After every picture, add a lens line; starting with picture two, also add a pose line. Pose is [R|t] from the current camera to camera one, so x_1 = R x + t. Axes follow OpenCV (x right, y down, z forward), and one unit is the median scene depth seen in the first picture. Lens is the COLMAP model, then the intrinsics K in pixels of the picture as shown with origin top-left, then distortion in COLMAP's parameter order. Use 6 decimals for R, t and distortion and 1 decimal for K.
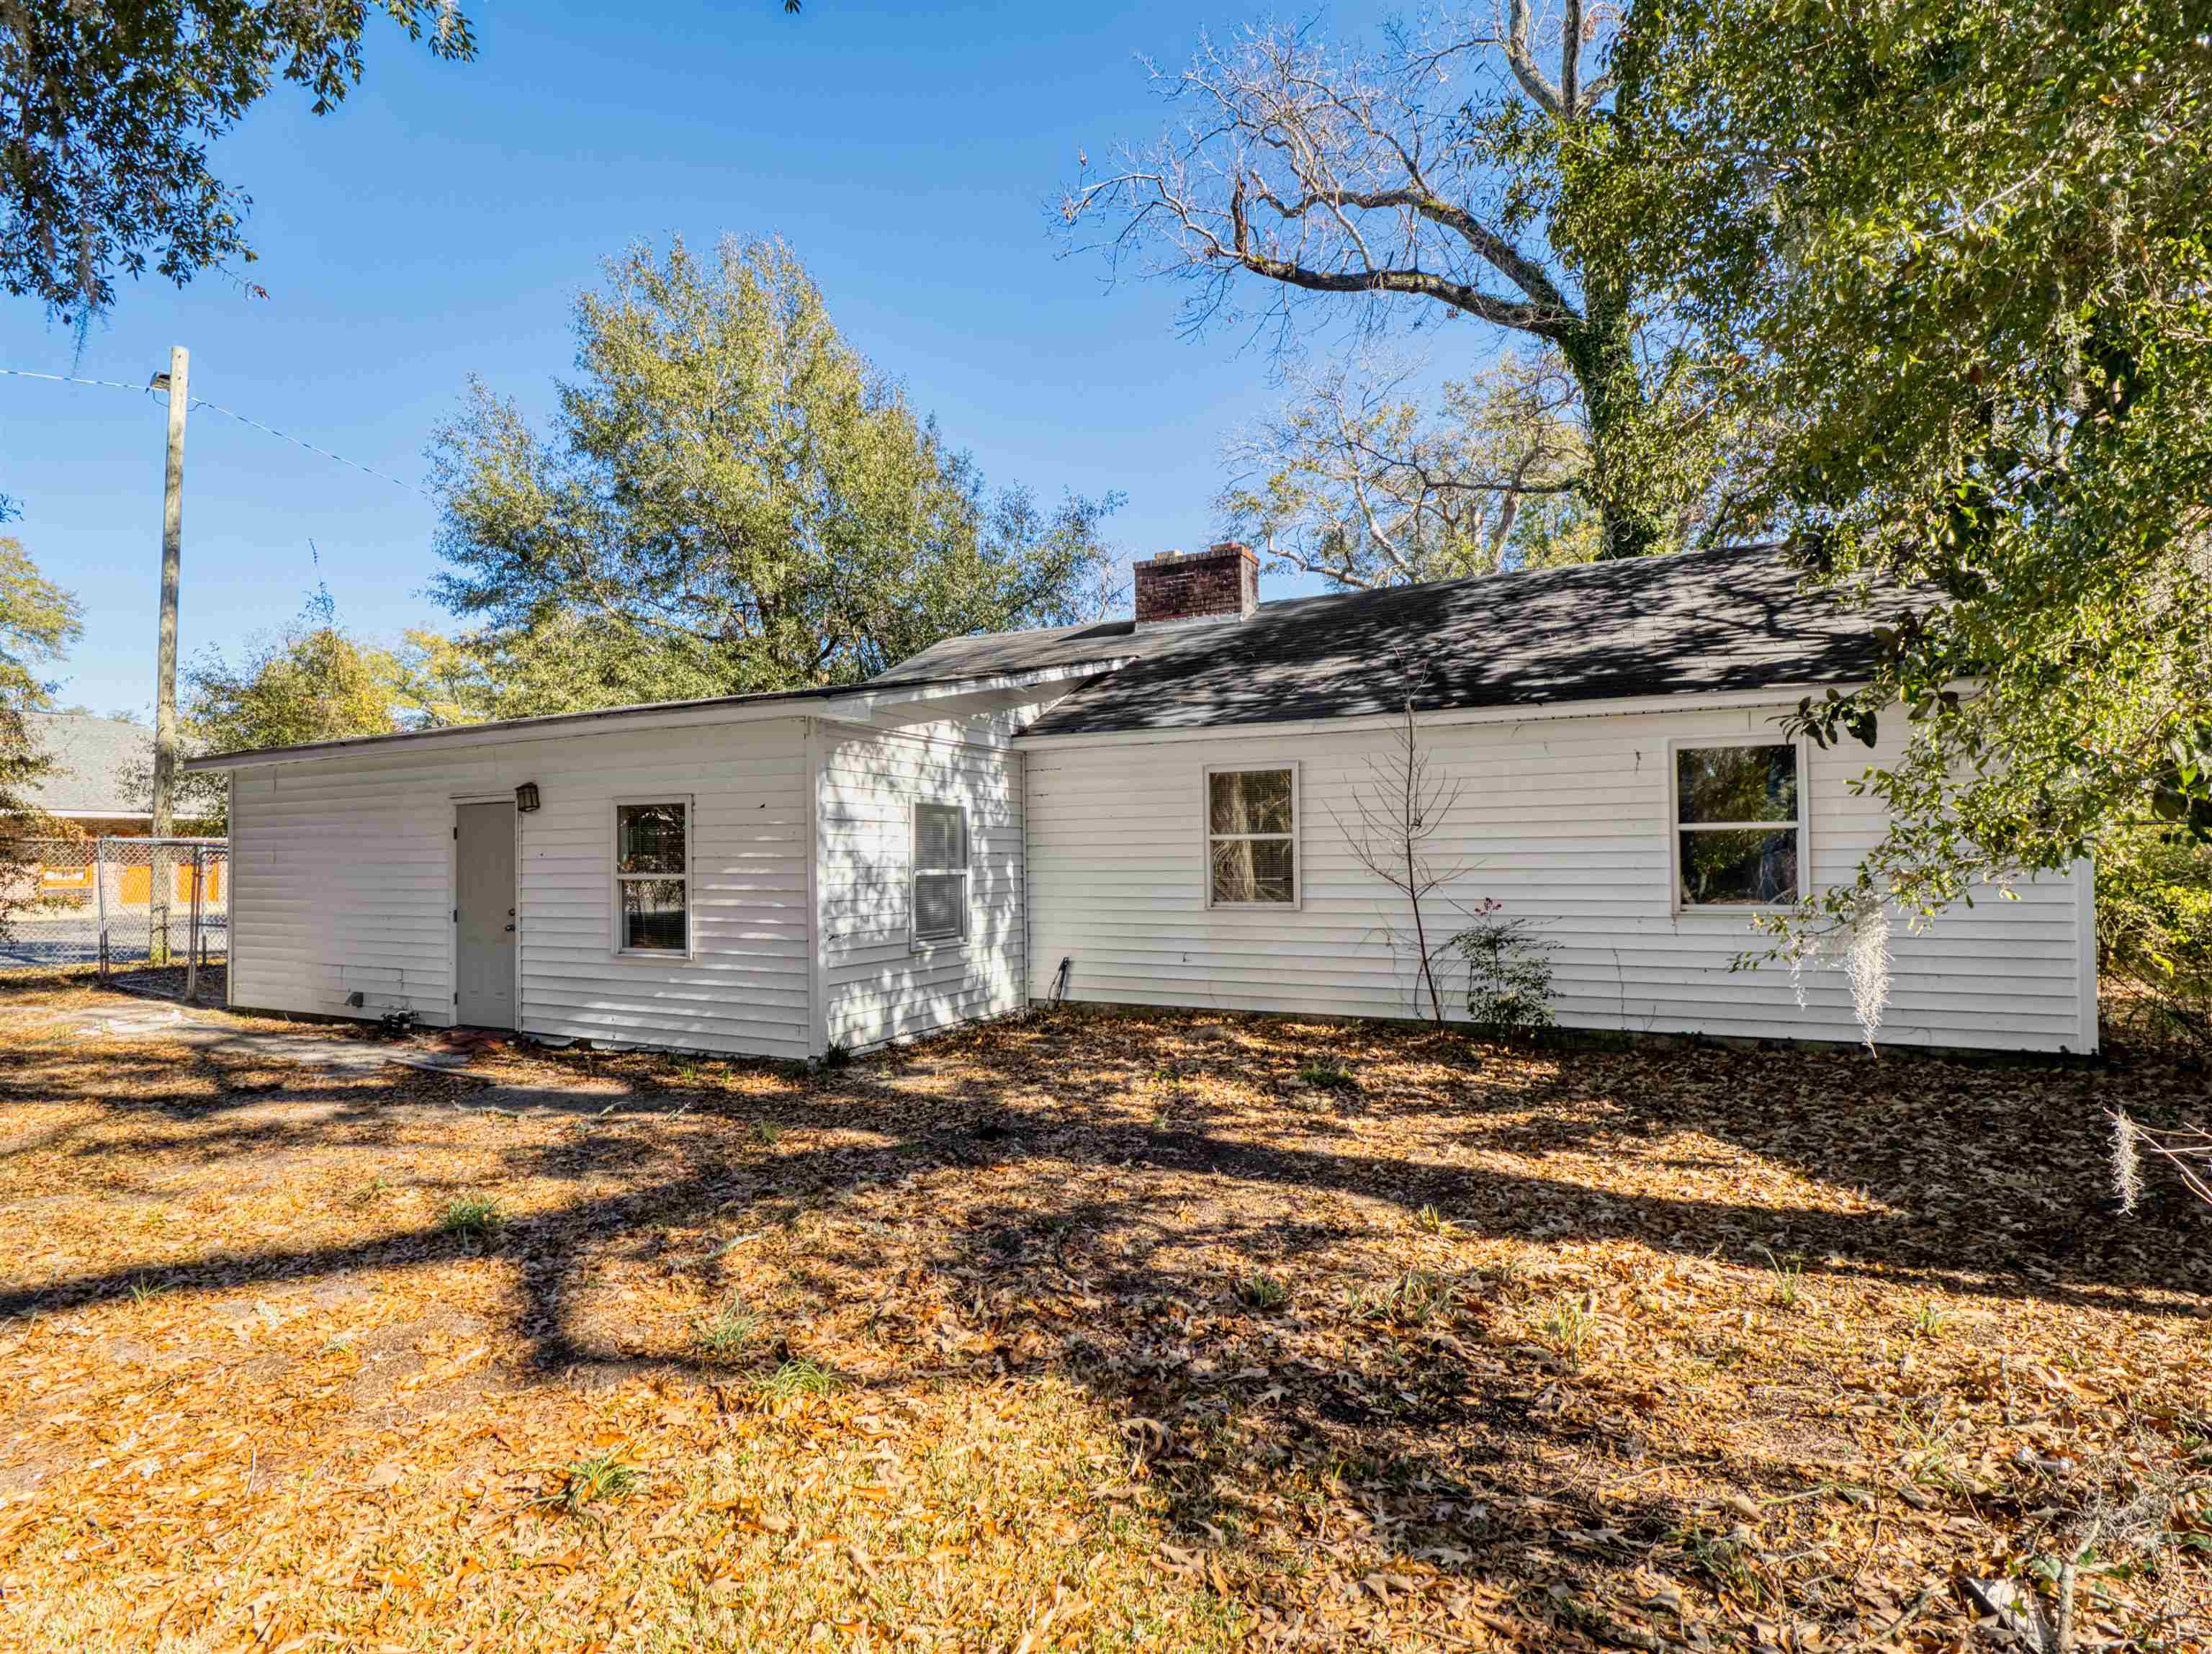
lens RADIAL K [[1068.8, 0, 1106.0], [0, 1068.8, 827.0], [0, 0, 1]] dist [0.011766, -0.021237]
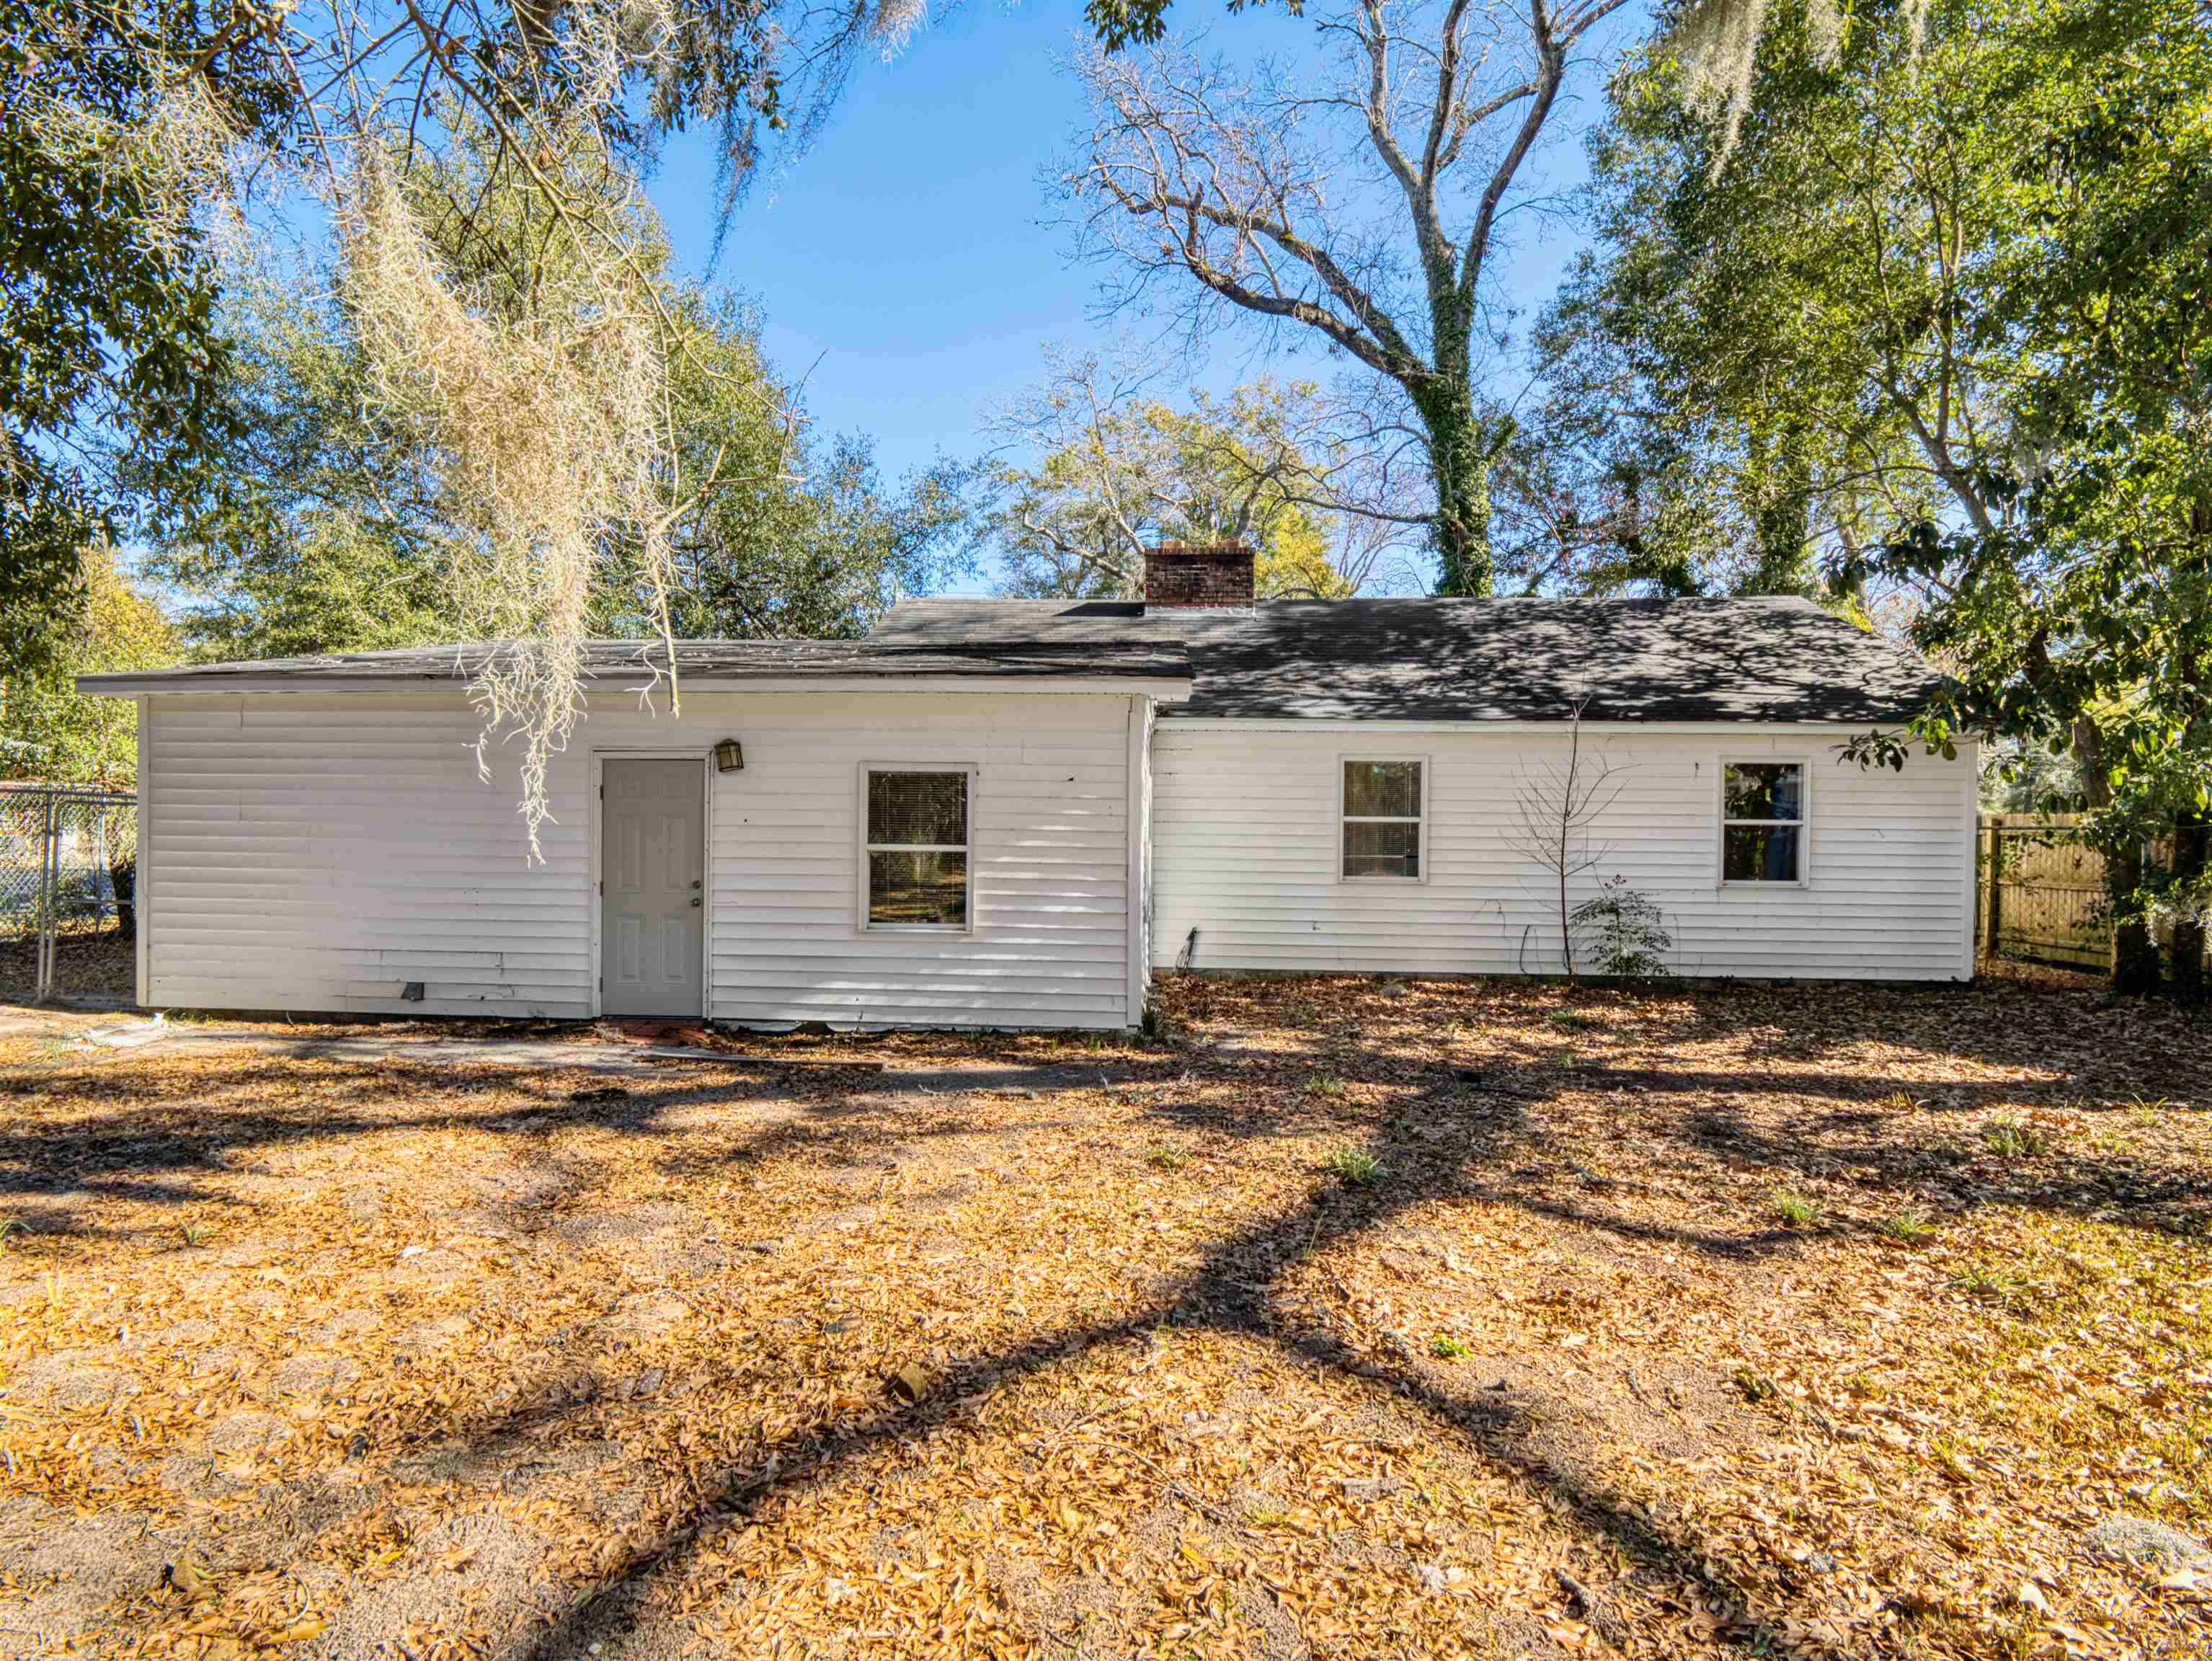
lens RADIAL K [[1090.7, 0, 1106.0], [0, 1090.7, 830.5], [0, 0, 1]] dist [-0.006798, -0.013054]
pose [[0.926656, 0.020103, 0.375371, -0.585153], [-0.031975, 0.999165, 0.025425, 0.001045], [-0.374547, -0.035563, 0.926526, 0.038366]]
